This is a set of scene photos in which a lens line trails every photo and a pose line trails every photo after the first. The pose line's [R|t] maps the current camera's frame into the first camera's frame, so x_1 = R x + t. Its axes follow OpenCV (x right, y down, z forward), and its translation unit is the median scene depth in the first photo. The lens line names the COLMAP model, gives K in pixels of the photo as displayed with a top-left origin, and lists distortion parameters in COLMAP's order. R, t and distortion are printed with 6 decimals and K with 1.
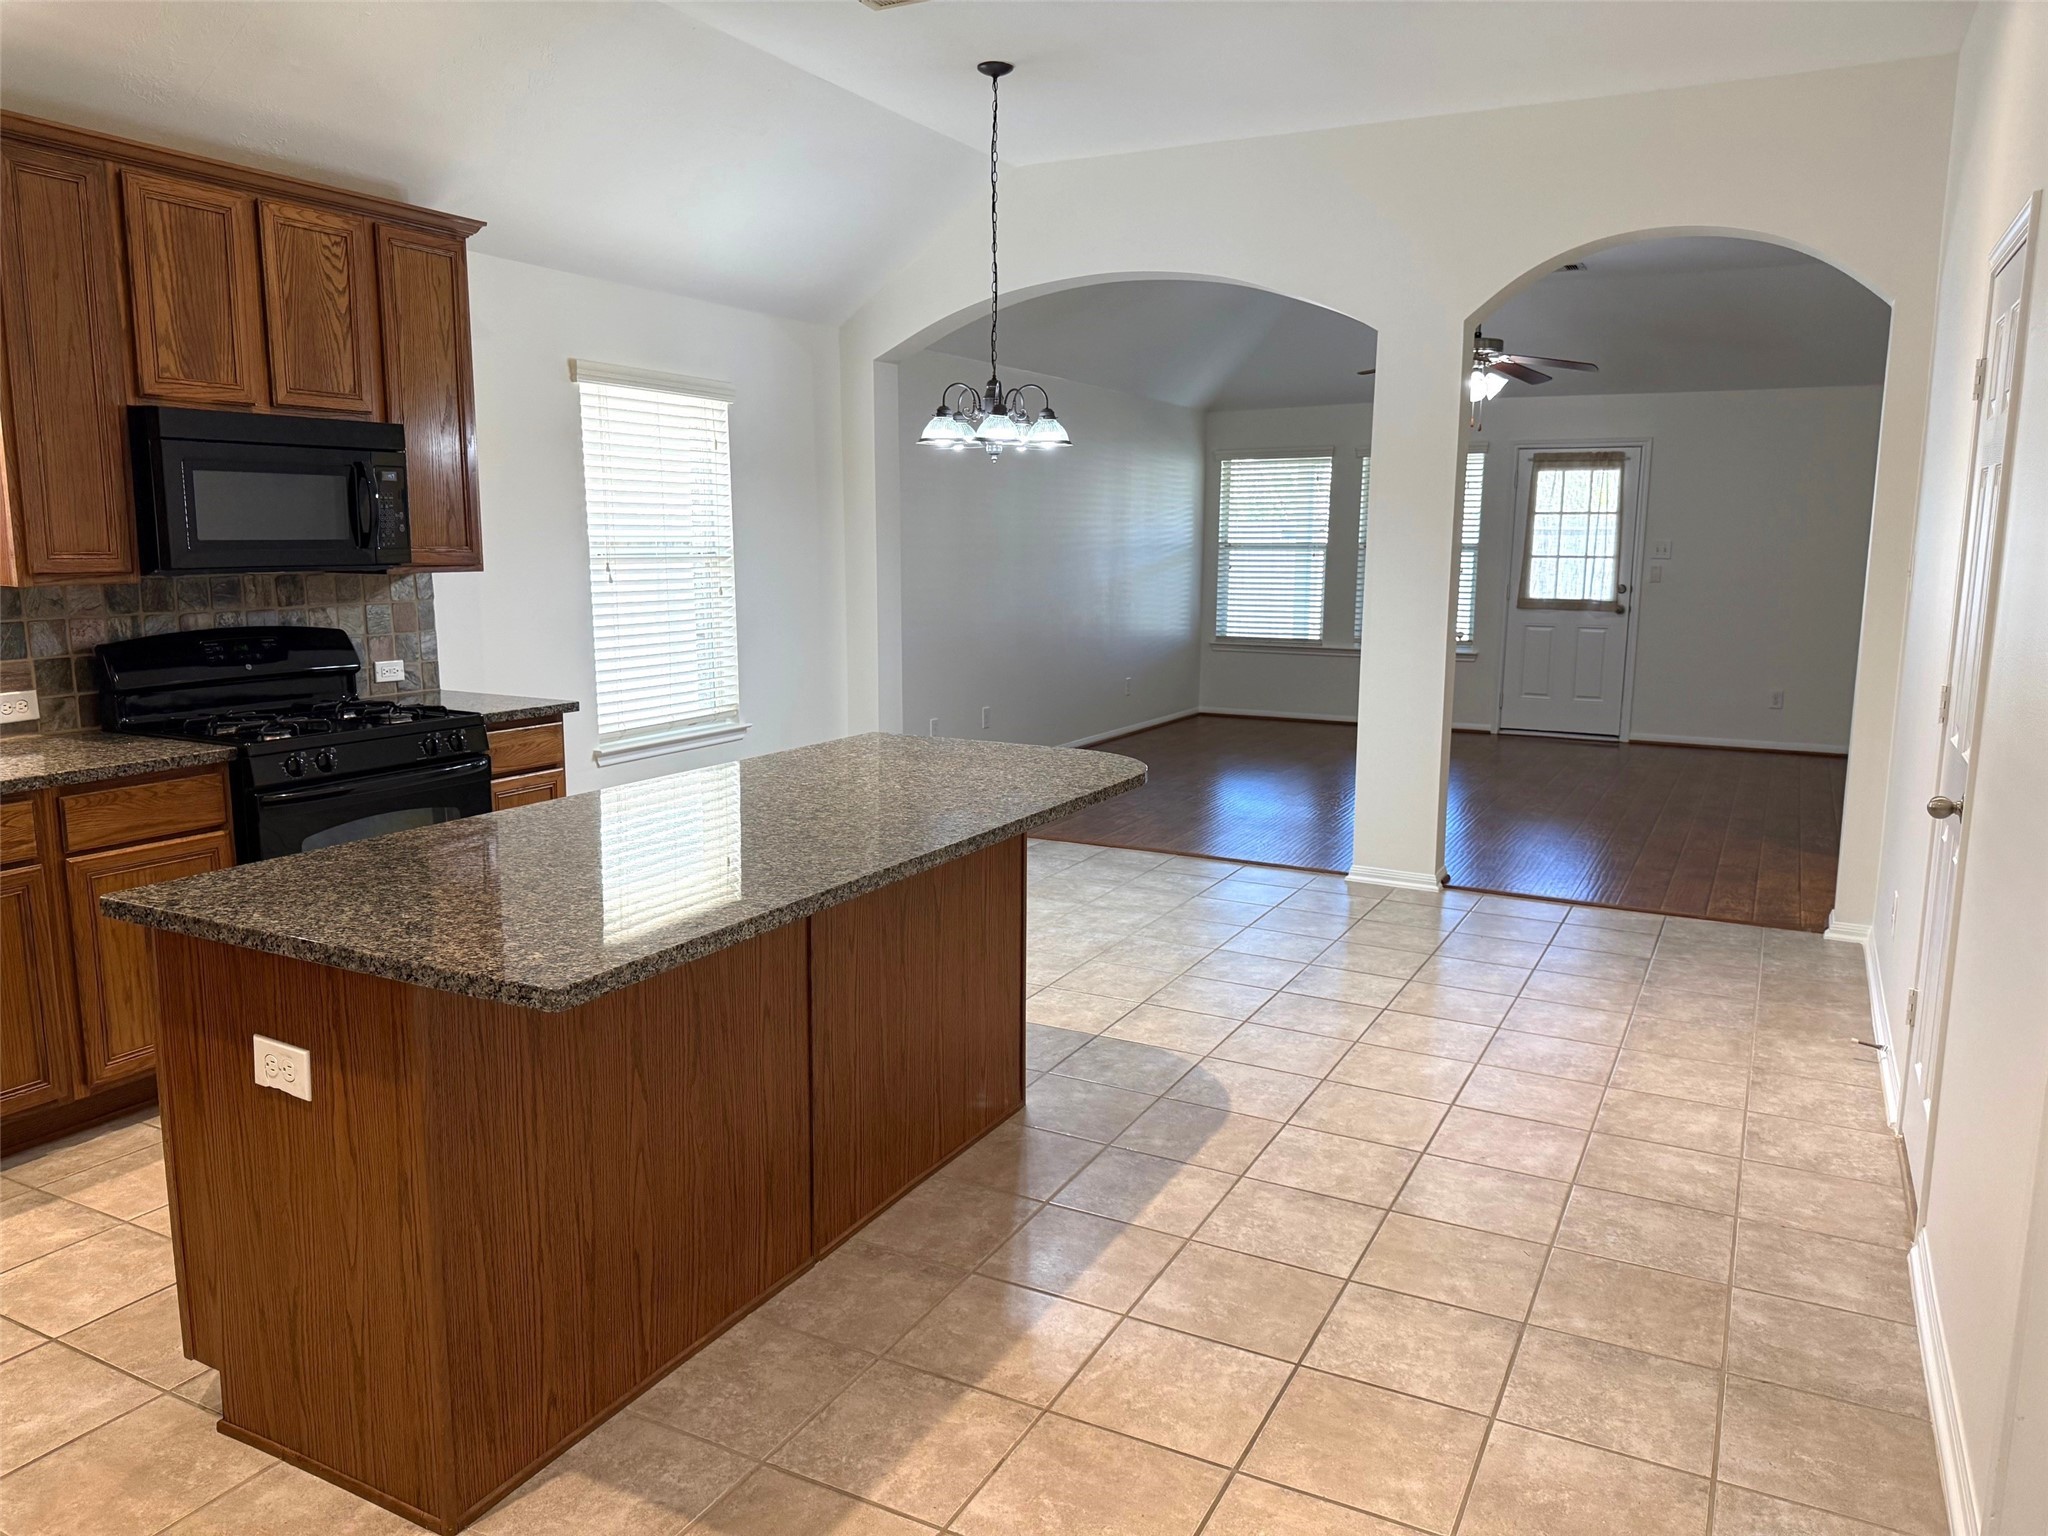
lens RADIAL K [[1432.2, 0, 1020.5], [0, 1432.2, 774.3], [0, 0, 1]] dist [0.096418, -0.122189]
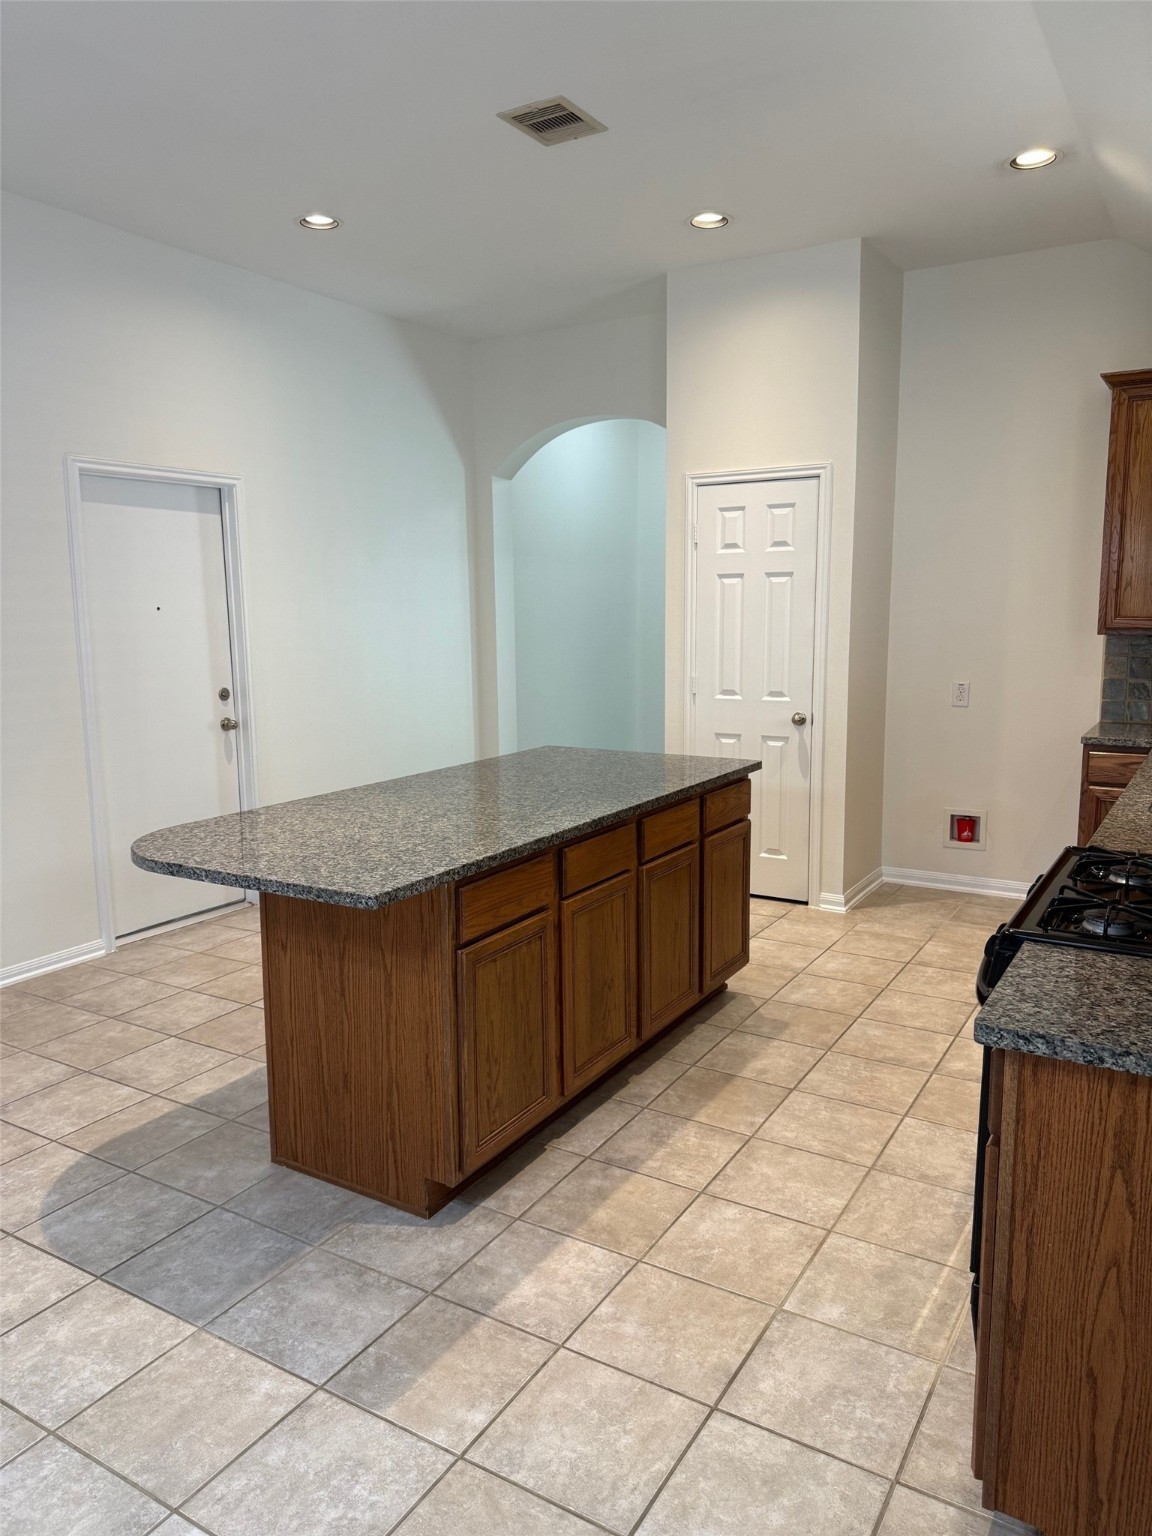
lens RADIAL K [[1086.9, 0, 577.9], [0, 1086.9, 761.8], [0, 0, 1]] dist [0.068925, -0.083922]
pose [[-0.998116, -0.007246, 0.060924, -0.241035], [0.012187, 0.949800, 0.312622, -0.265526], [-0.060131, 0.312775, -0.947922, 1.504857]]
